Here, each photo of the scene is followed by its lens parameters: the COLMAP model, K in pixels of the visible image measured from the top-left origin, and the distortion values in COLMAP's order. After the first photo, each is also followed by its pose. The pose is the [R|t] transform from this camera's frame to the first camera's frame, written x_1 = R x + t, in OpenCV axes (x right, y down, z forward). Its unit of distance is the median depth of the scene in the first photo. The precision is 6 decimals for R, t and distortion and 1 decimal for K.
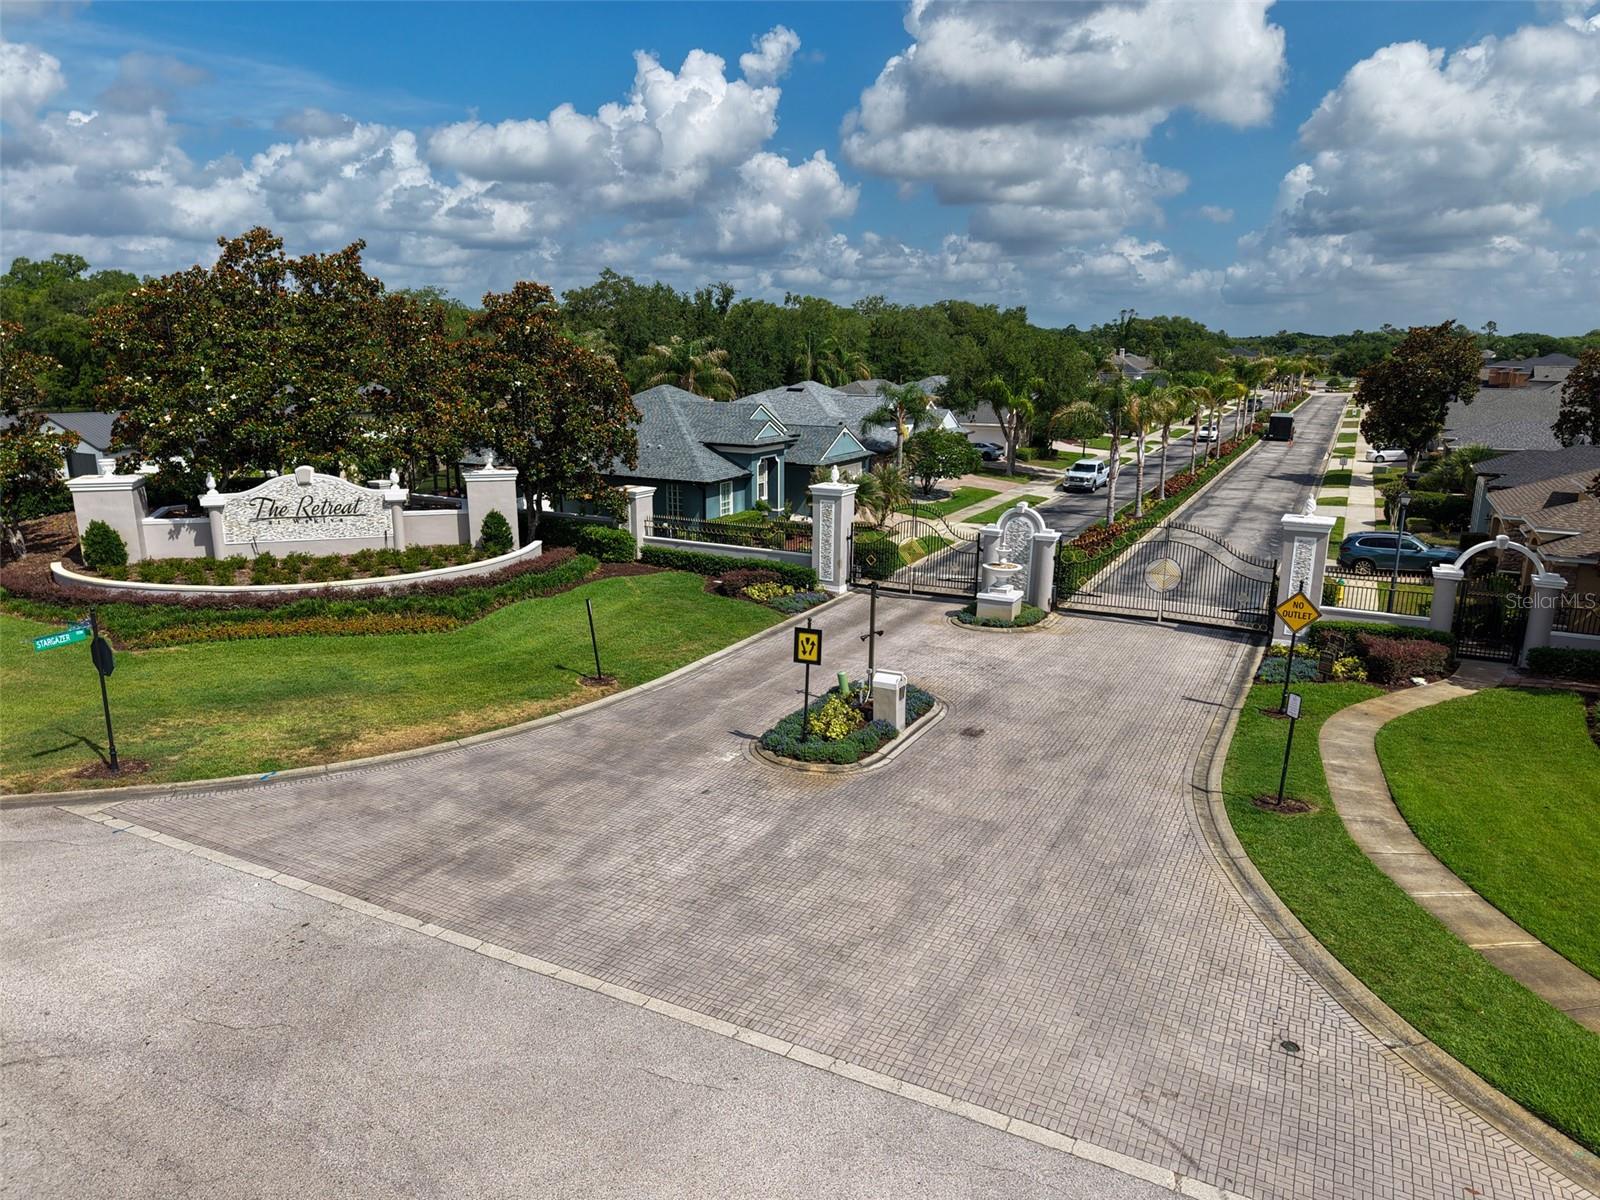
lens RADIAL K [[1080.3, 0, 802.6], [0, 1080.3, 612.2], [0, 0, 1]] dist [0.005973, -0.002592]
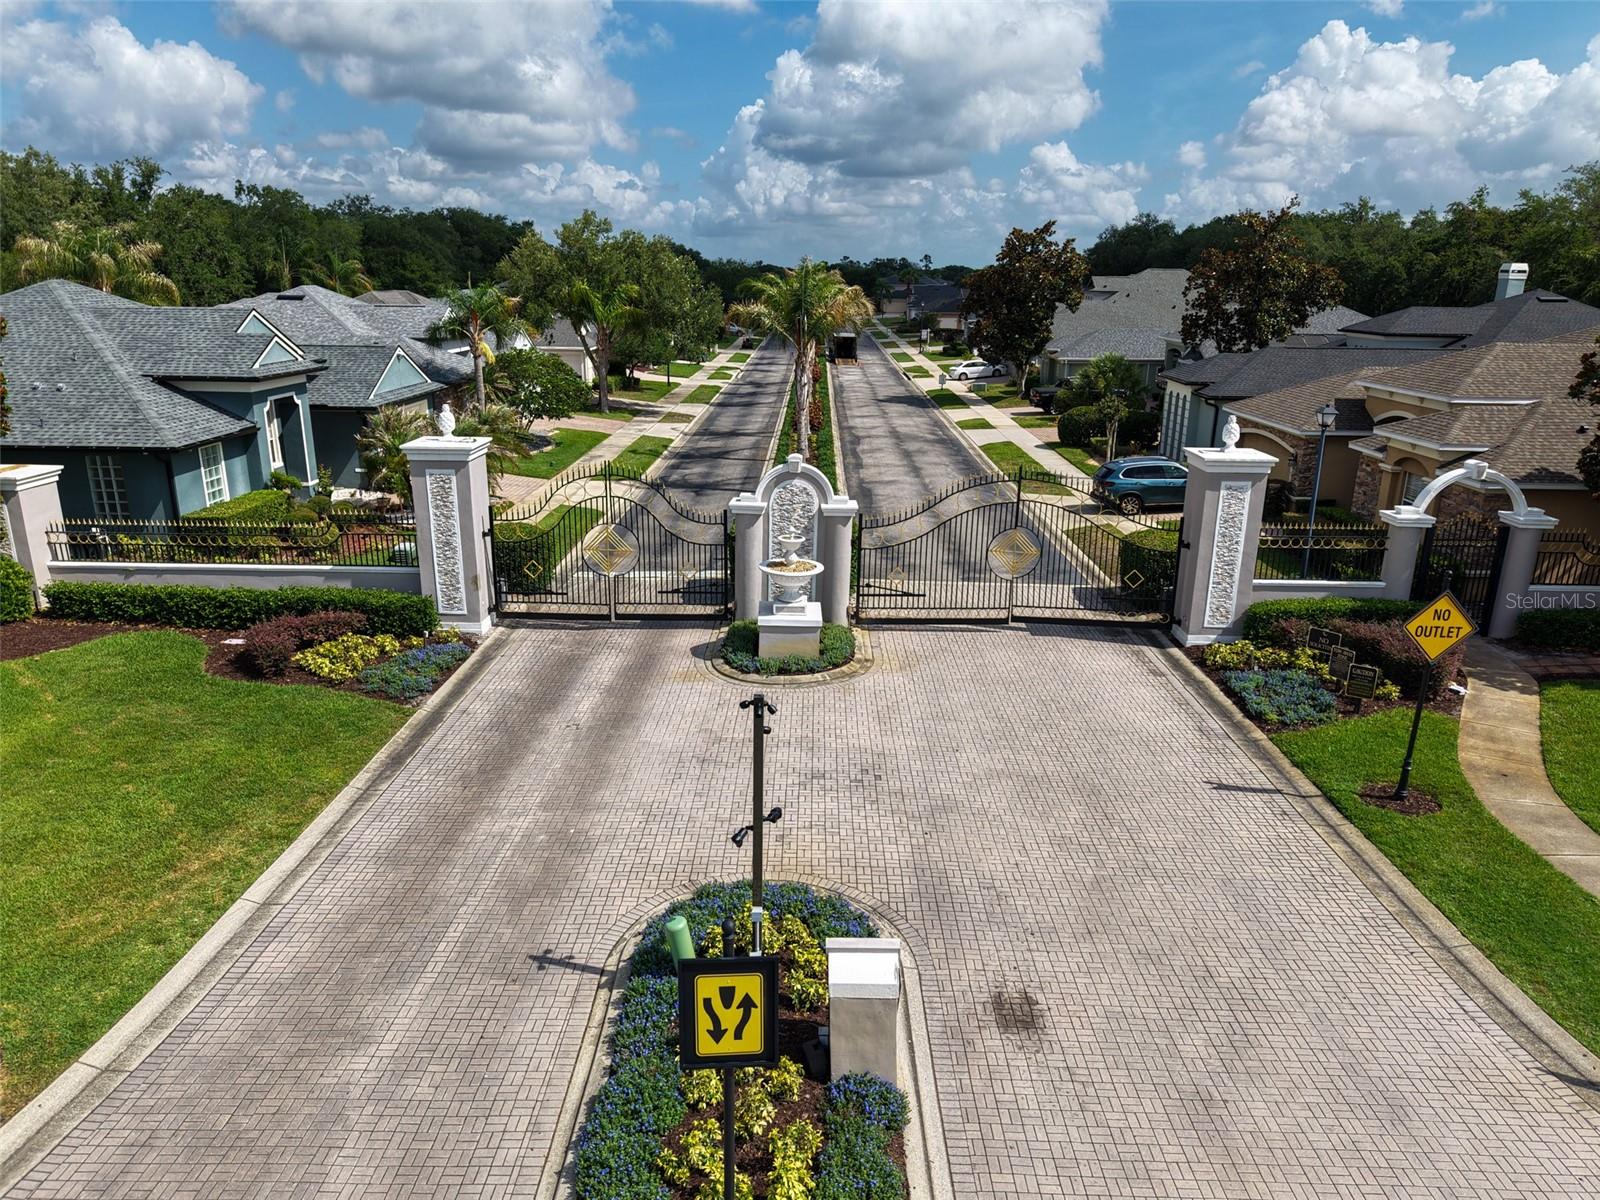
lens RADIAL K [[1055.2, 0, 800.0], [0, 1055.2, 600.0], [0, 0, 1]] dist [0.055002, -0.070577]
pose [[0.894519, -0.123711, 0.429570, -0.053349], [0.101252, 0.992041, 0.074852, -0.060643], [-0.435411, -0.023462, 0.899926, 0.436352]]
